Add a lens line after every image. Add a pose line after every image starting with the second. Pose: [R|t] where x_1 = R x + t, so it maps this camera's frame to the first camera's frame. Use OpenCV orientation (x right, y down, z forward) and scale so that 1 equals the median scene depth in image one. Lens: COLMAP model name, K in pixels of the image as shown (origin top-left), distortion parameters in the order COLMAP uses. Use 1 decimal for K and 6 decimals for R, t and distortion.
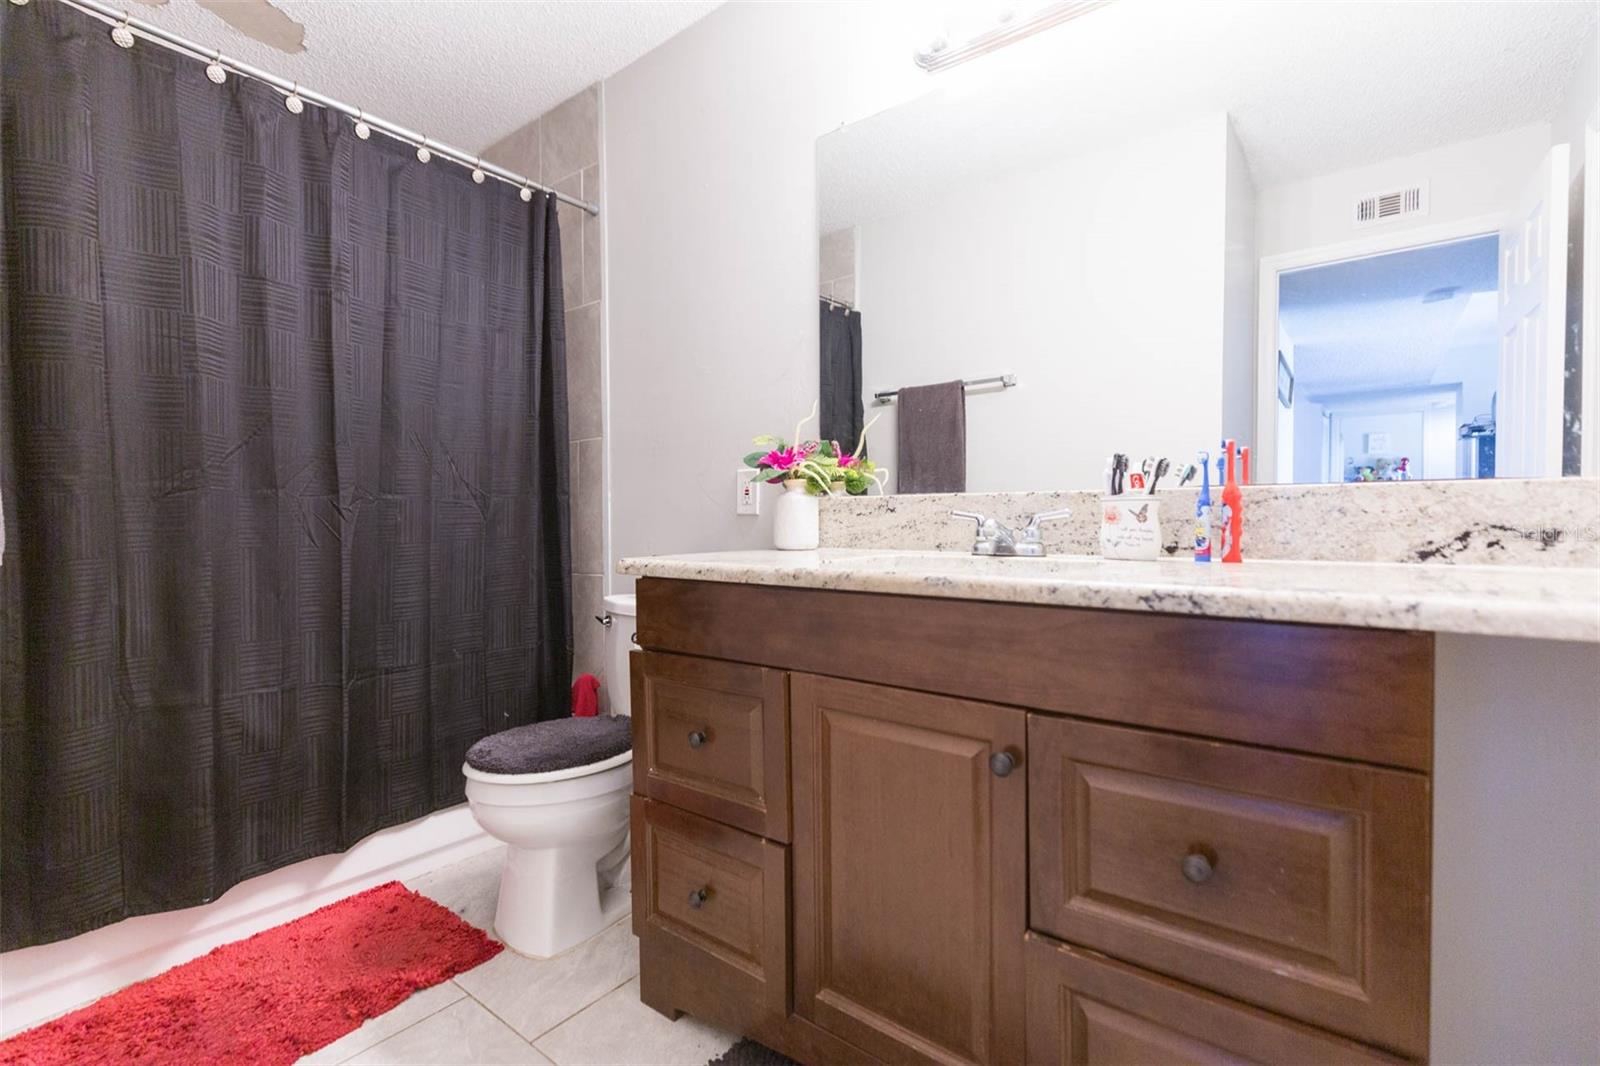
lens RADIAL K [[726.0, 0, 804.8], [0, 726.0, 532.3], [0, 0, 1]] dist [0.002068, -0.000858]
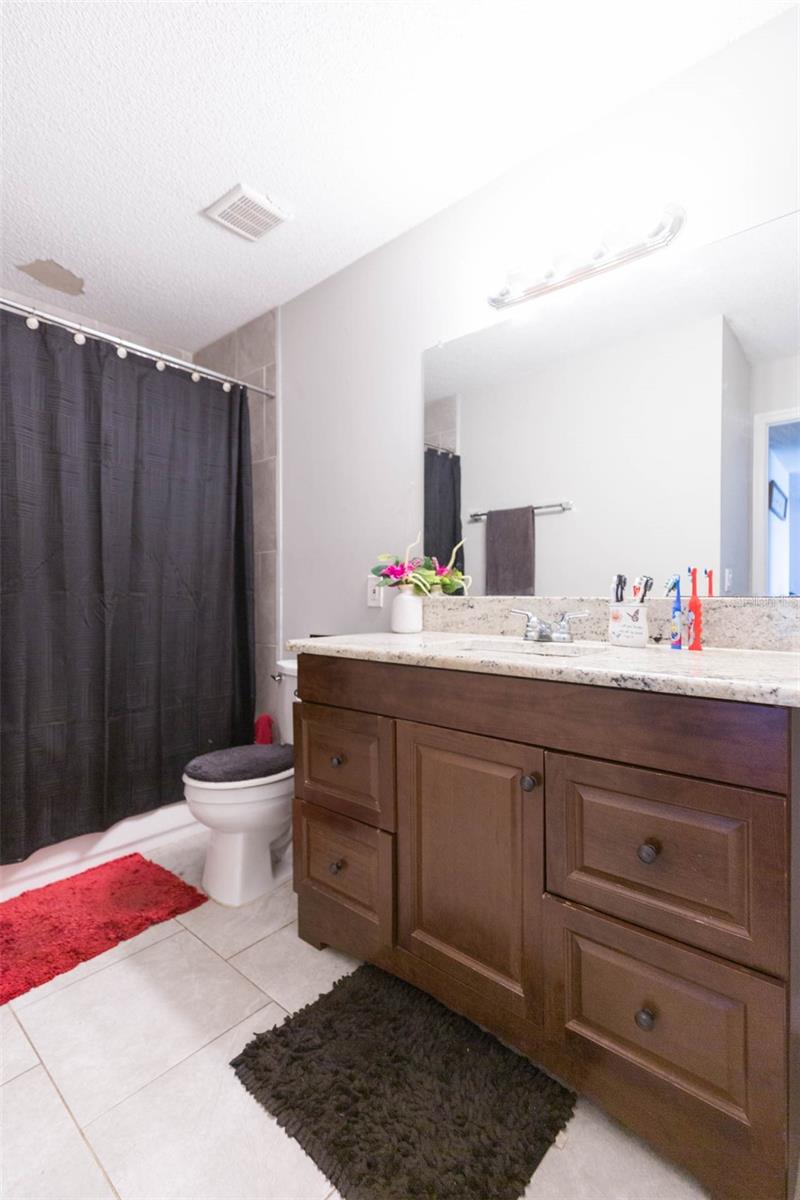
lens RADIAL K [[544.5, 0, 396.1], [0, 544.5, 597.7], [0, 0, 1]] dist [0.002068, -0.000858]
pose [[0.998347, 0.004836, -0.057271, 0.033960], [-0.005615, 0.999894, -0.013456, -0.036519], [0.057200, 0.013755, 0.998268, -0.110680]]
